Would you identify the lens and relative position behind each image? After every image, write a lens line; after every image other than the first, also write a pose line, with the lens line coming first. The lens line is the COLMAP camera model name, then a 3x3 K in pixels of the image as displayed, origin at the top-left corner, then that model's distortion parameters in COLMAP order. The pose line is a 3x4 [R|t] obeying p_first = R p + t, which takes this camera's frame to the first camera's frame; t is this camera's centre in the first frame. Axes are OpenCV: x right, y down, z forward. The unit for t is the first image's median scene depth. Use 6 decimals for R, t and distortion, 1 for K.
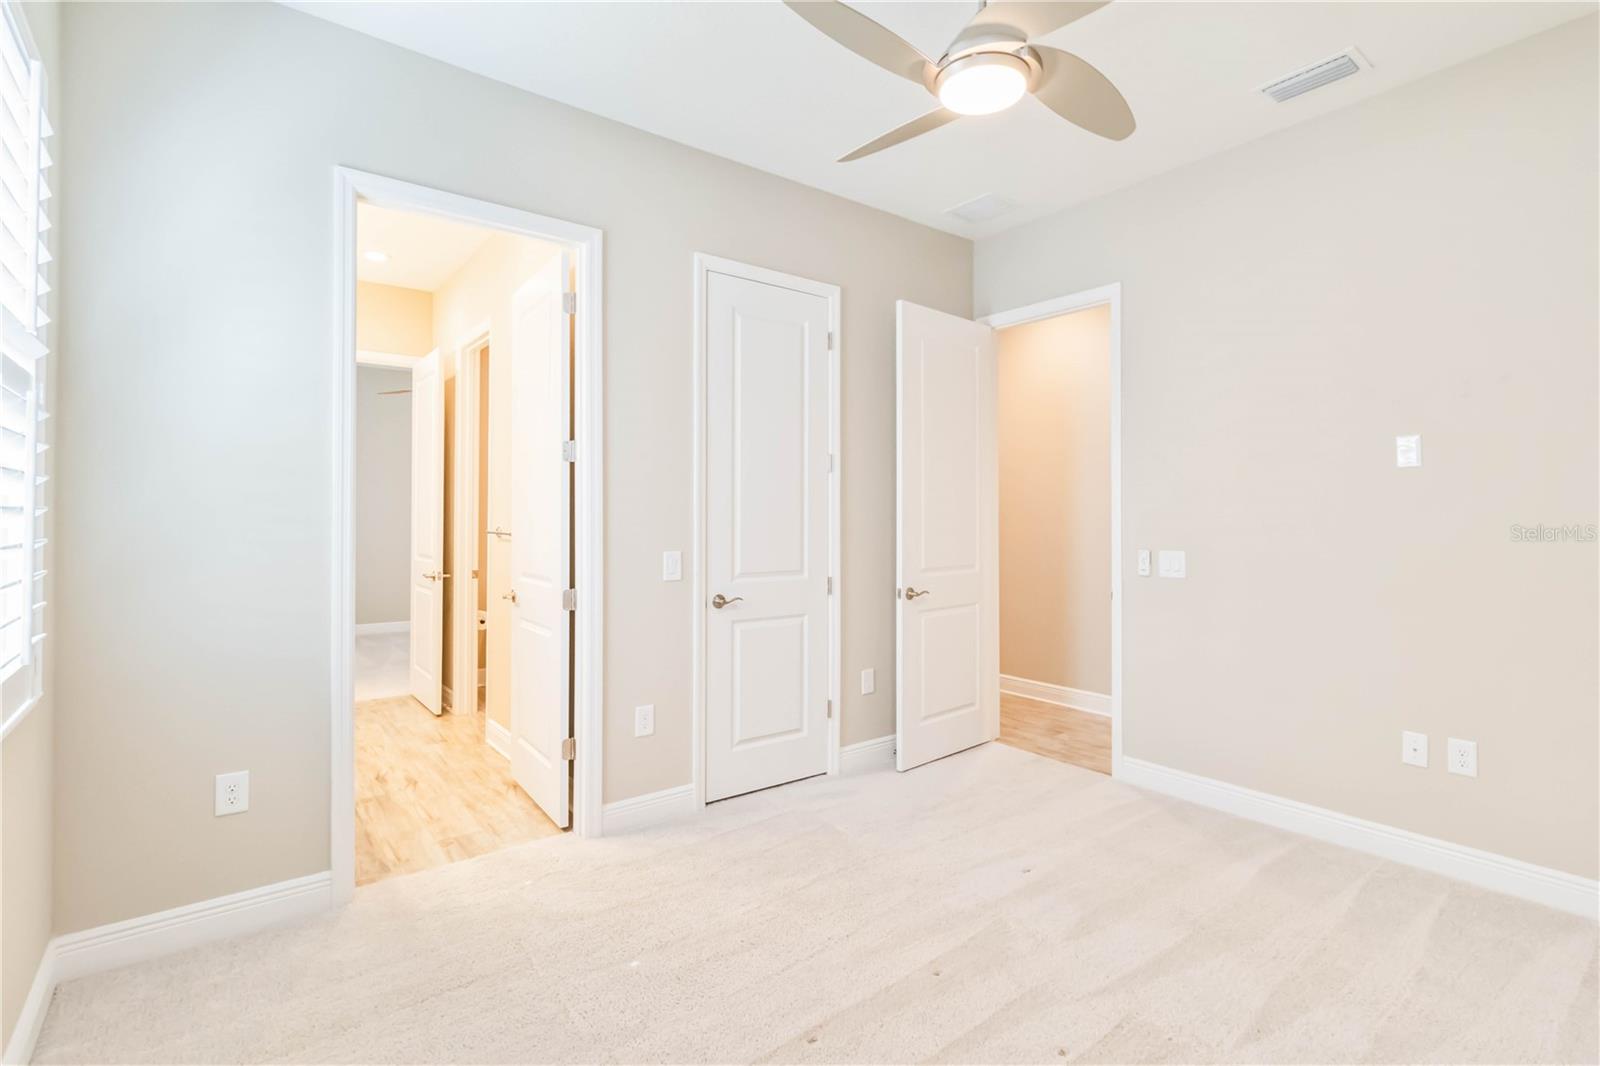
lens RADIAL K [[738.7, 0, 803.5], [0, 738.7, 515.5], [0, 0, 1]] dist [-0.000050, -0.000767]
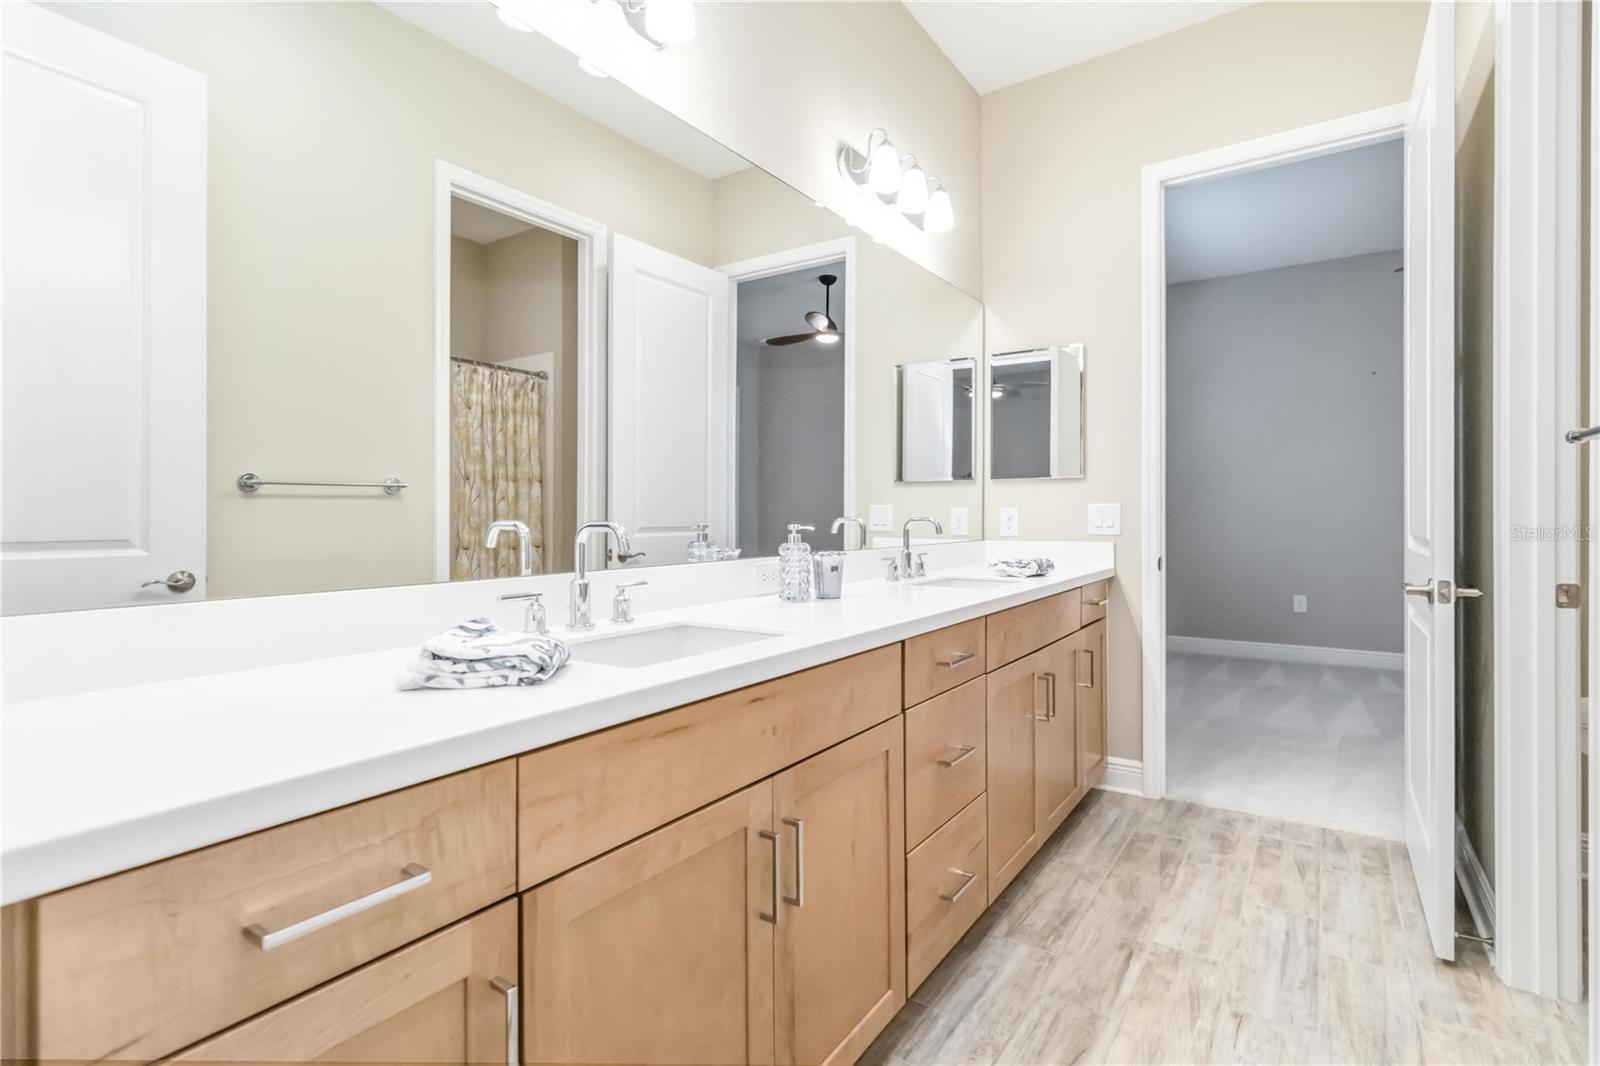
lens RADIAL K [[751.2, 0, 810.6], [0, 751.2, 513.7], [0, 0, 1]] dist [0.007606, -0.000533]
pose [[0.377418, -0.002954, -0.926038, -0.252987], [0.022447, 0.999730, 0.005959, 0.031525], [0.925771, -0.023036, 0.377383, 0.545588]]
